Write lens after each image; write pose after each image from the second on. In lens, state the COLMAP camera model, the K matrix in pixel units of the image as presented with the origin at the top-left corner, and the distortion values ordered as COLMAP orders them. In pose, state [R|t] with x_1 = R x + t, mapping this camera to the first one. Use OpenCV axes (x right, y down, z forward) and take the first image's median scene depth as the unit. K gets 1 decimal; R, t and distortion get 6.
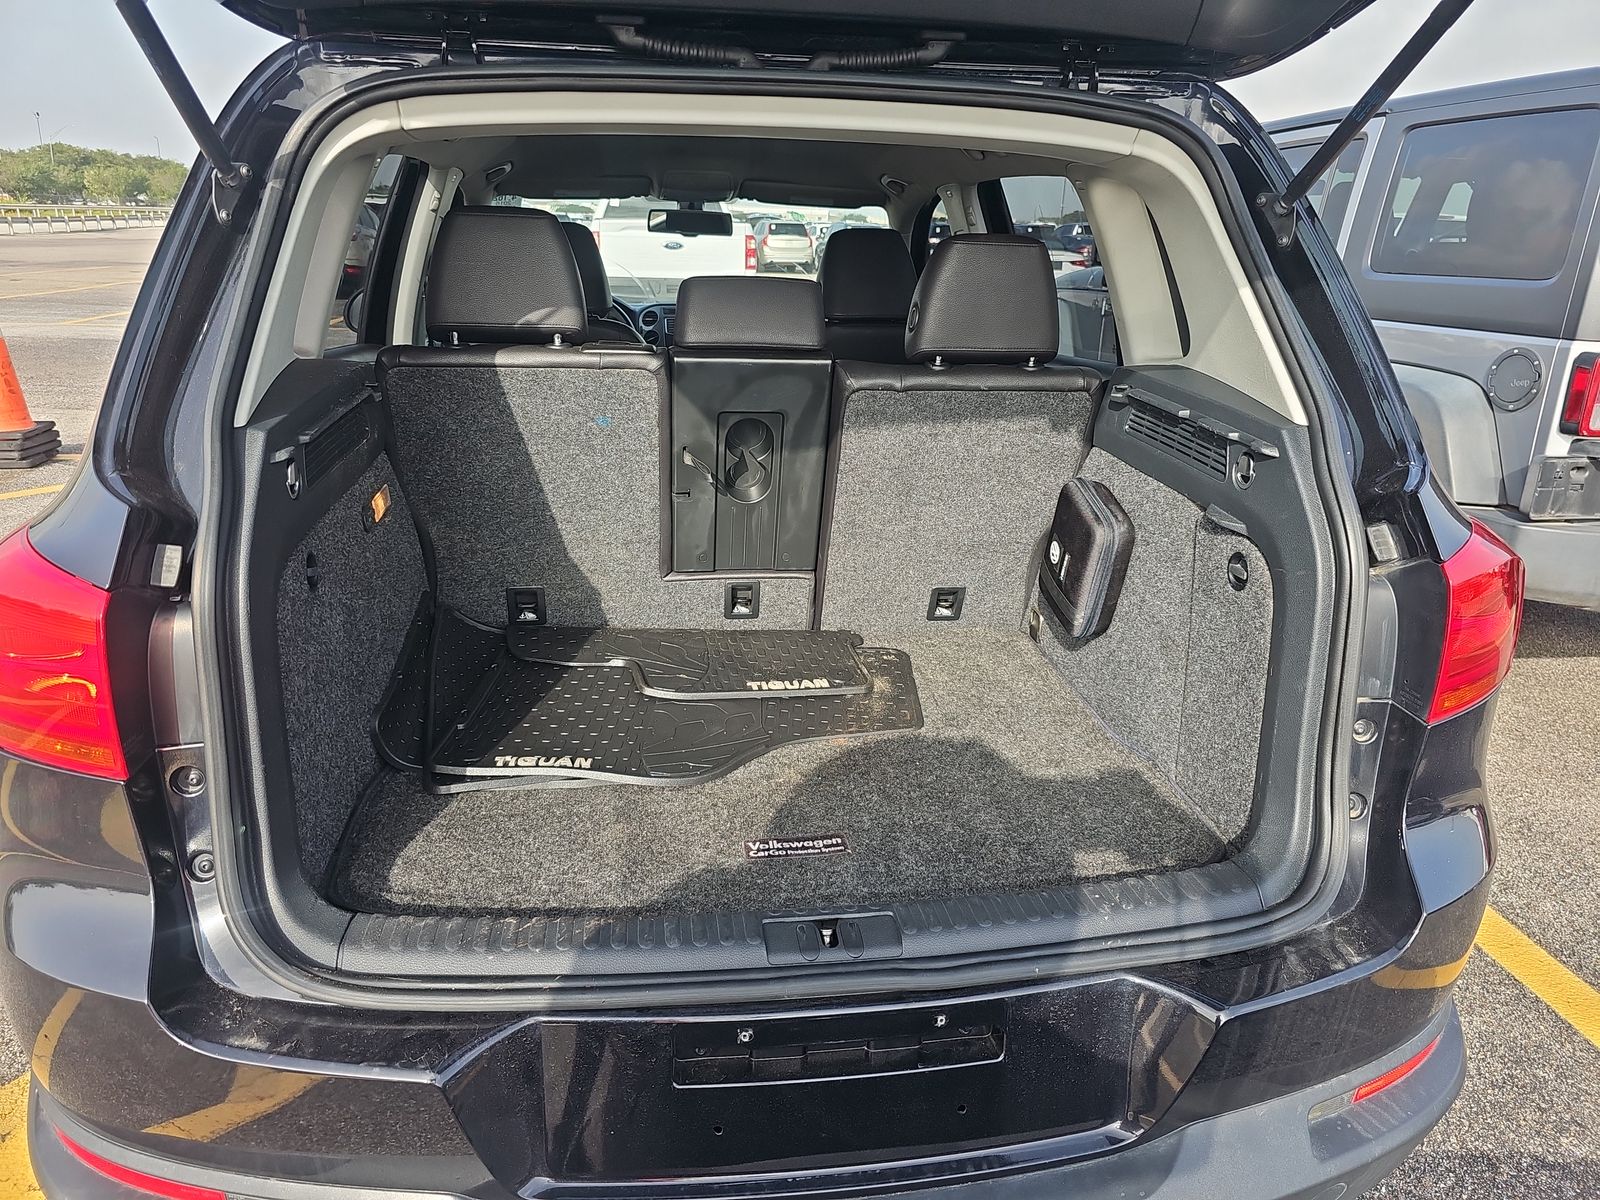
lens RADIAL K [[1074.9, 0, 792.4], [0, 1074.9, 591.8], [0, 0, 1]] dist [0.020400, -0.024310]
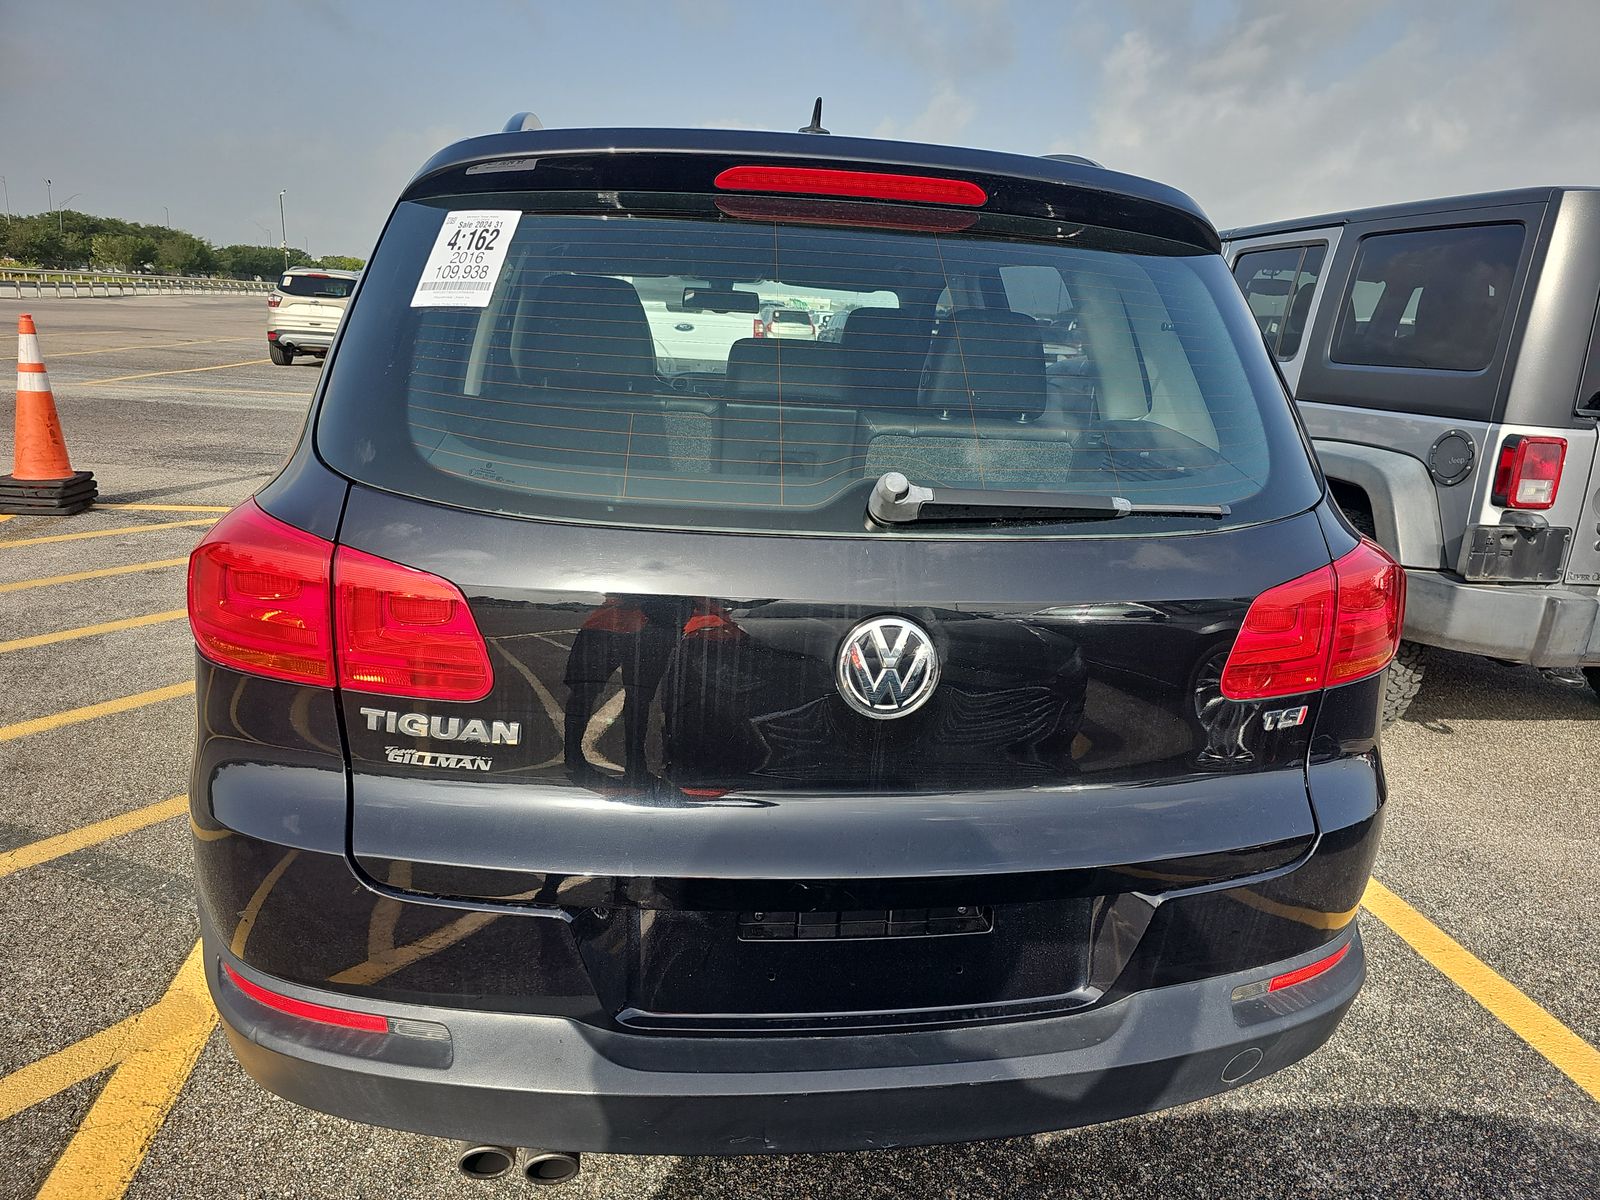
lens RADIAL K [[1074.9, 0, 812.8], [0, 1074.9, 612.4], [0, 0, 1]] dist [0.020400, -0.024310]
pose [[0.999486, 0.023328, 0.021986, -0.018950], [-0.022050, 0.998148, -0.056687, 0.044396], [-0.023267, 0.056173, 0.998150, -0.102114]]
